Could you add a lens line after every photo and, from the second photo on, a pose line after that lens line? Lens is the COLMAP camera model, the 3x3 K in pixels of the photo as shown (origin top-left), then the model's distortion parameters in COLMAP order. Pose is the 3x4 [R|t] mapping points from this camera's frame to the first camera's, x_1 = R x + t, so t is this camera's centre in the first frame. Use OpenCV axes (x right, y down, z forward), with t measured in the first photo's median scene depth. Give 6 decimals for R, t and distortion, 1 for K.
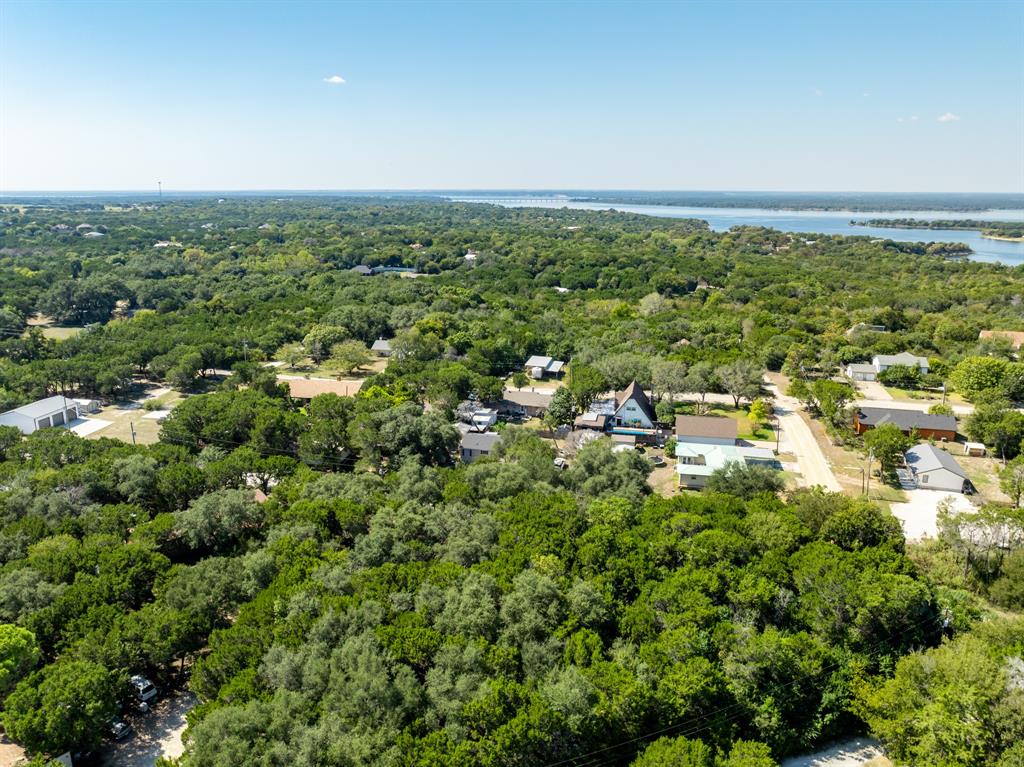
lens RADIAL K [[729.0, 0, 512.0], [0, 729.0, 383.5], [0, 0, 1]] dist [-0.038327, 0.022227]
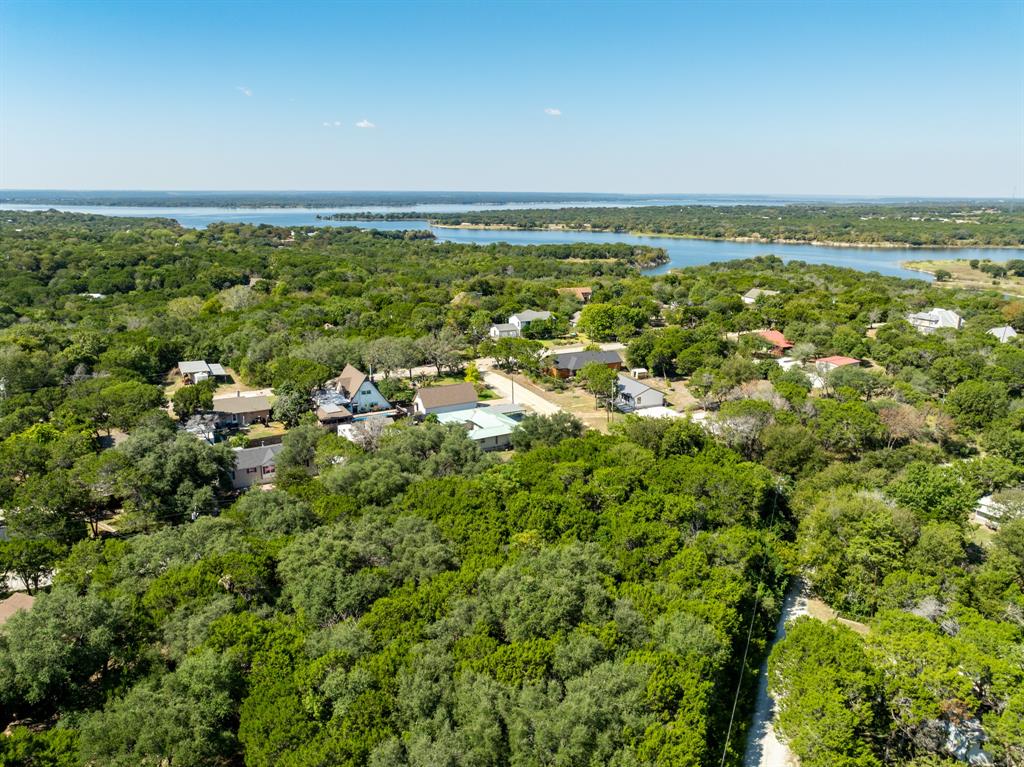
lens RADIAL K [[729.0, 0, 512.0], [0, 729.0, 383.5], [0, 0, 1]] dist [-0.038327, 0.022227]
pose [[0.756674, -0.162704, 0.633223, -0.056549], [0.162277, 0.984970, 0.059170, -0.000275], [-0.633333, 0.057985, 0.771704, 0.032955]]
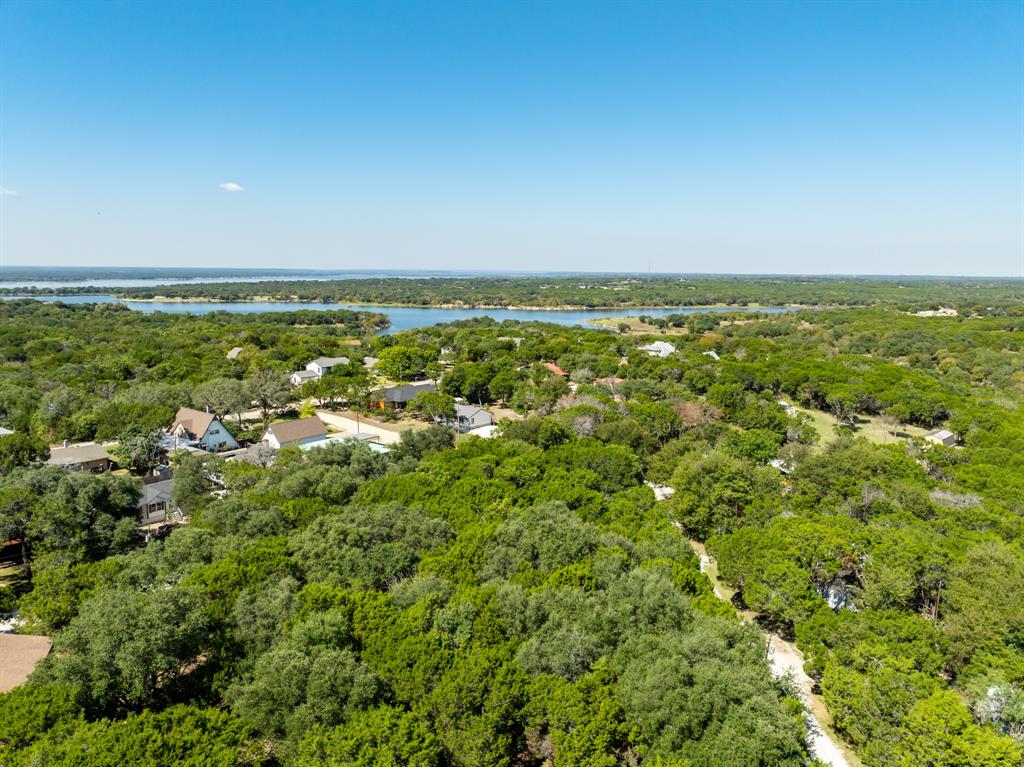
lens RADIAL K [[717.5, 0, 513.7], [0, 717.5, 379.9], [0, 0, 1]] dist [-0.037483, 0.020409]
pose [[0.425105, -0.132036, 0.895462, -0.091154], [0.221970, 0.974302, 0.038285, 0.004055], [-0.877505, 0.182491, 0.443488, 0.055892]]
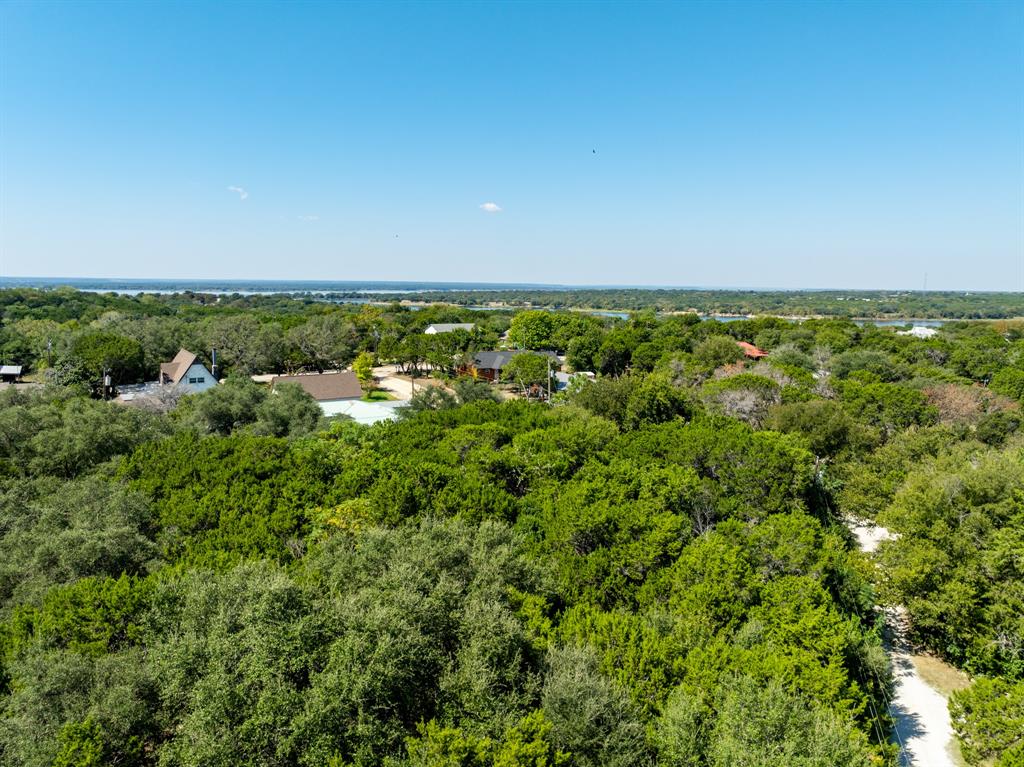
lens RADIAL K [[717.5, 0, 513.7], [0, 717.5, 379.9], [0, 0, 1]] dist [-0.037483, 0.020409]
pose [[0.702135, -0.084170, 0.707052, -0.017242], [0.168722, 0.984376, -0.050365, 0.022772], [-0.691766, 0.154658, 0.705366, 0.072124]]
